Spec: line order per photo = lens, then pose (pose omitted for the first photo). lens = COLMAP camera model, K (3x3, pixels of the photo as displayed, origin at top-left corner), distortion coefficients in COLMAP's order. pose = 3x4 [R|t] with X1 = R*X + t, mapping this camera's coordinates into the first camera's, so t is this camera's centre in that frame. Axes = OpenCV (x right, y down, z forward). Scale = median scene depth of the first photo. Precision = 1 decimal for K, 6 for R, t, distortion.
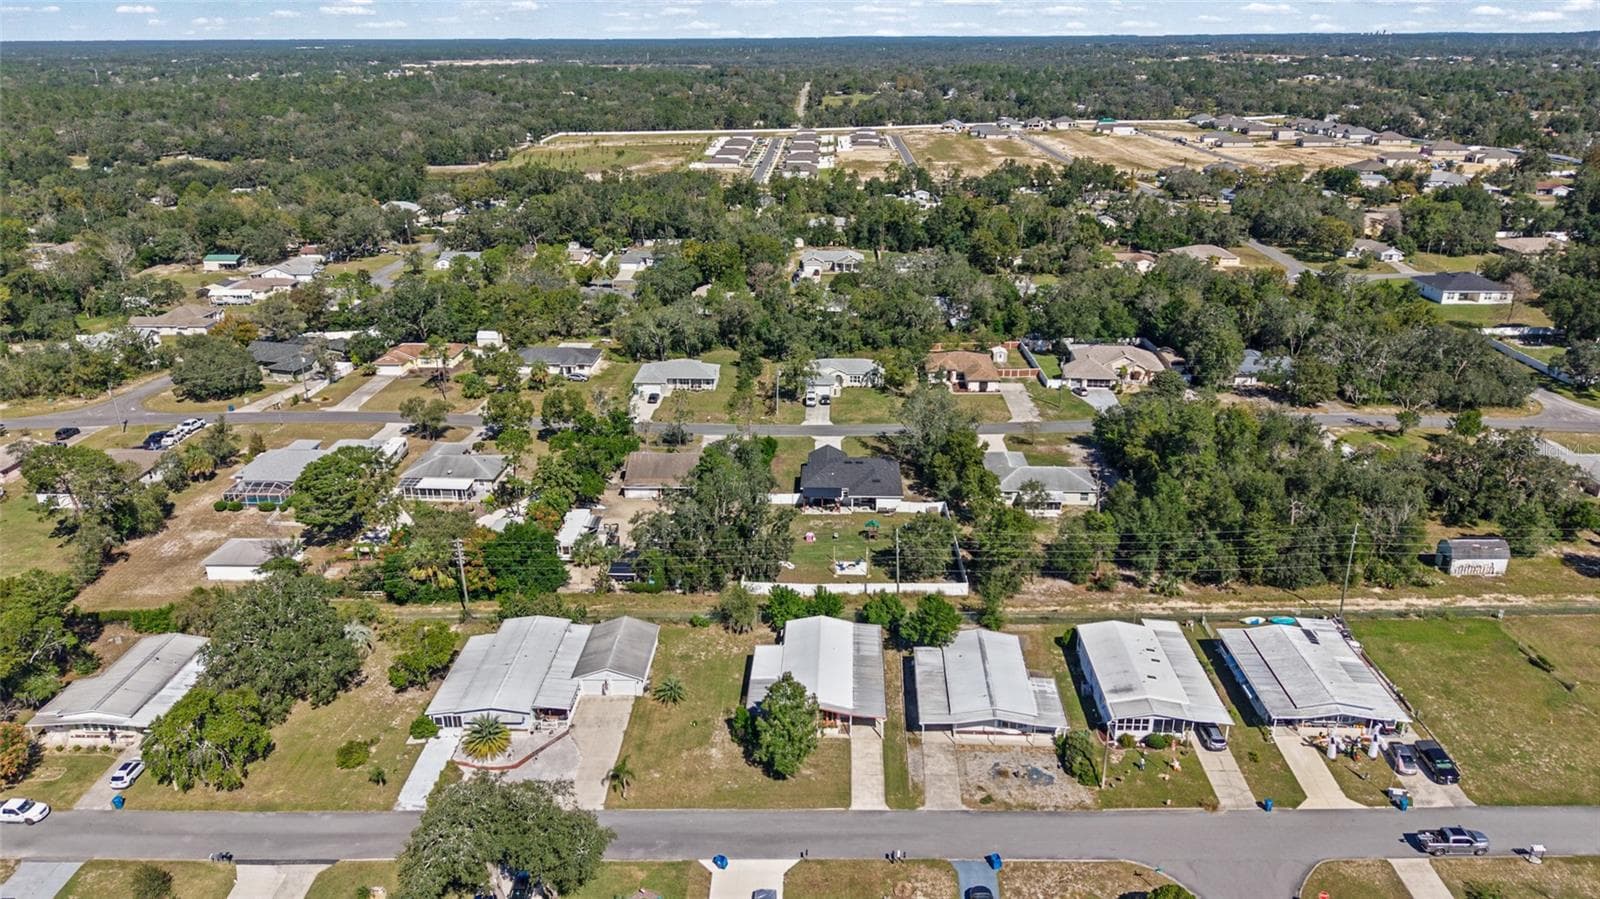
lens RADIAL K [[1061.7, 0, 800.0], [0, 1061.7, 449.5], [0, 0, 1]] dist [0.040304, -0.065803]
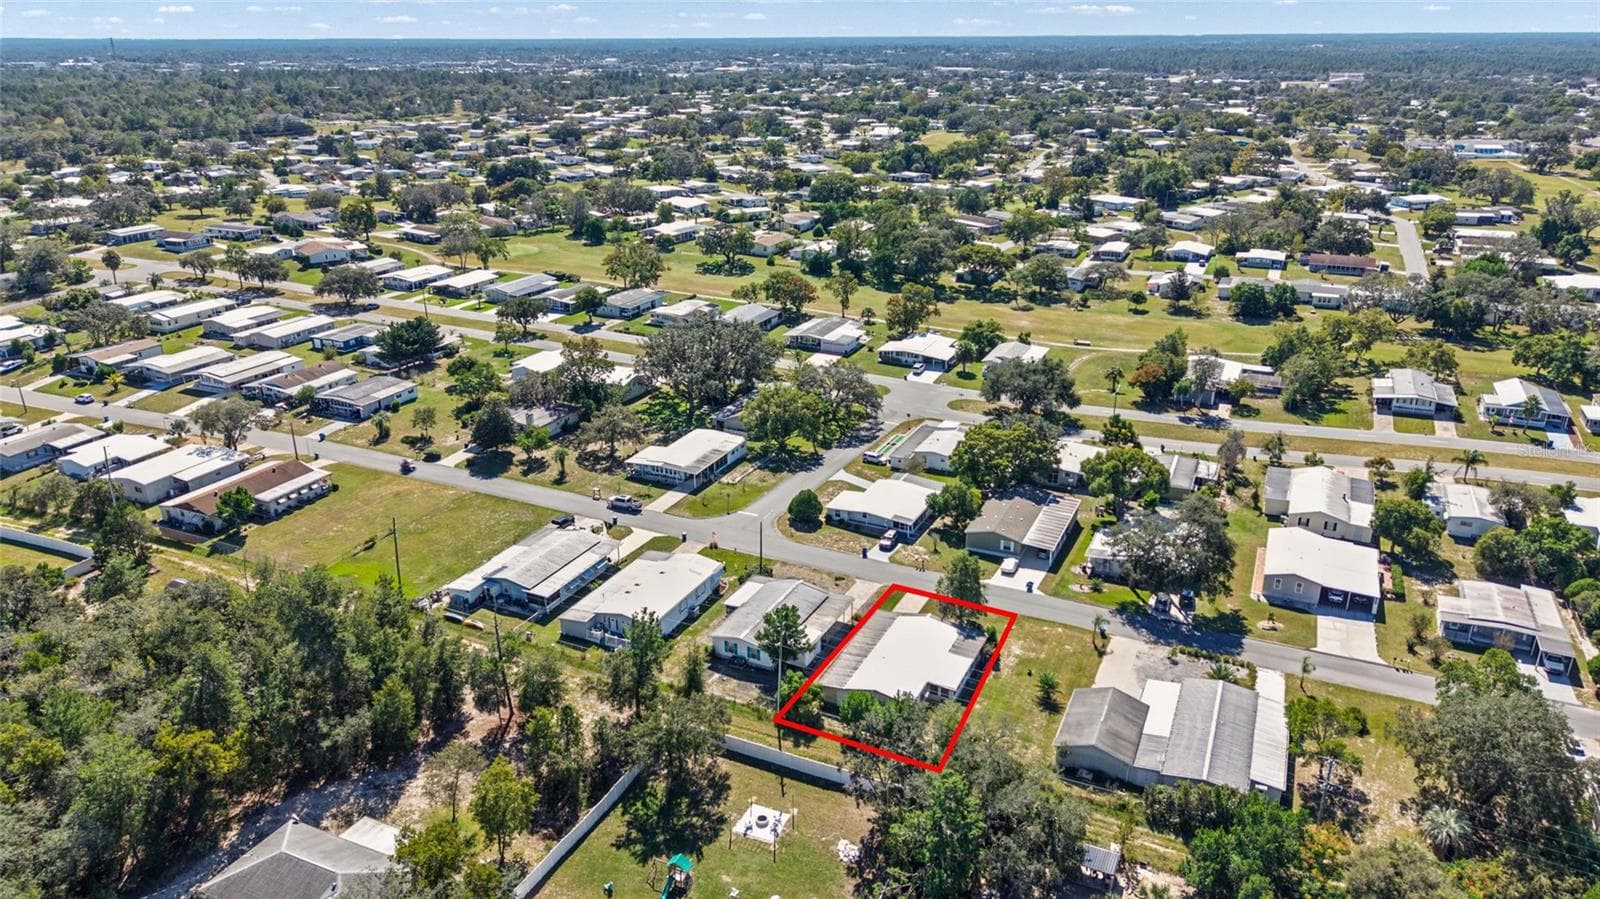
lens RADIAL K [[1053.9, 0, 800.0], [0, 1053.9, 449.5], [0, 0, 1]] dist [0.028495, -0.051848]
pose [[-0.916592, -0.127861, 0.378828, -0.263047], [0.161668, 0.748053, 0.643645, -0.664640], [-0.365680, 0.651205, -0.664989, 1.701274]]
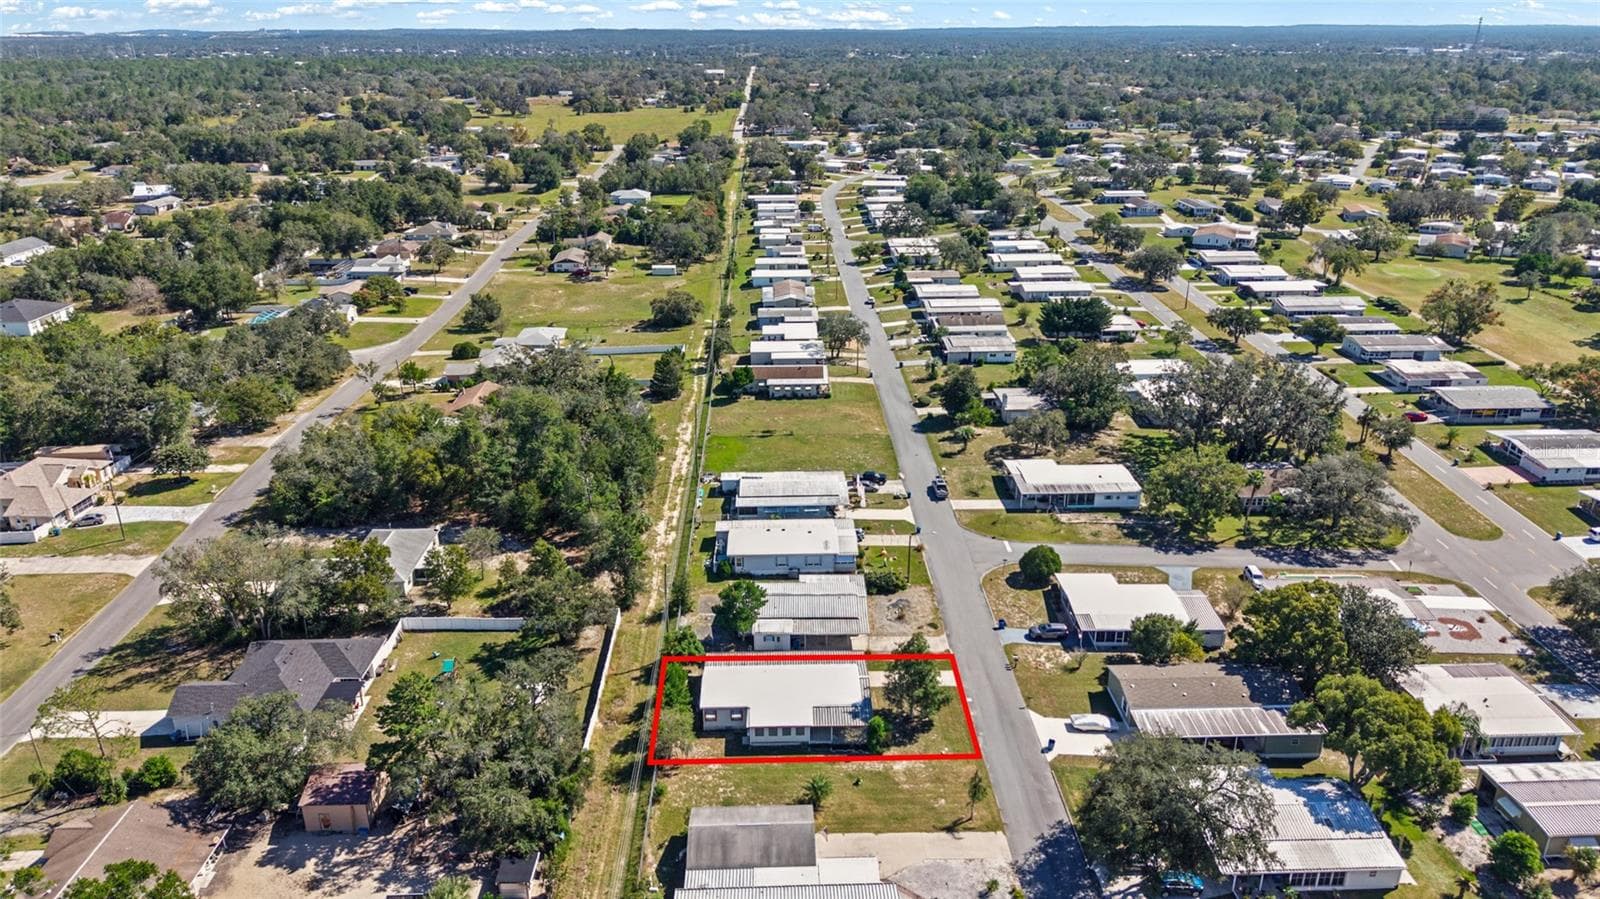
lens RADIAL K [[1053.9, 0, 800.0], [0, 1053.9, 449.5], [0, 0, 1]] dist [0.028495, -0.051848]
pose [[-0.053767, -0.350469, 0.935030, -0.858293], [0.370807, 0.862421, 0.344576, -0.329772], [-0.927152, 0.365243, 0.083587, 0.889128]]
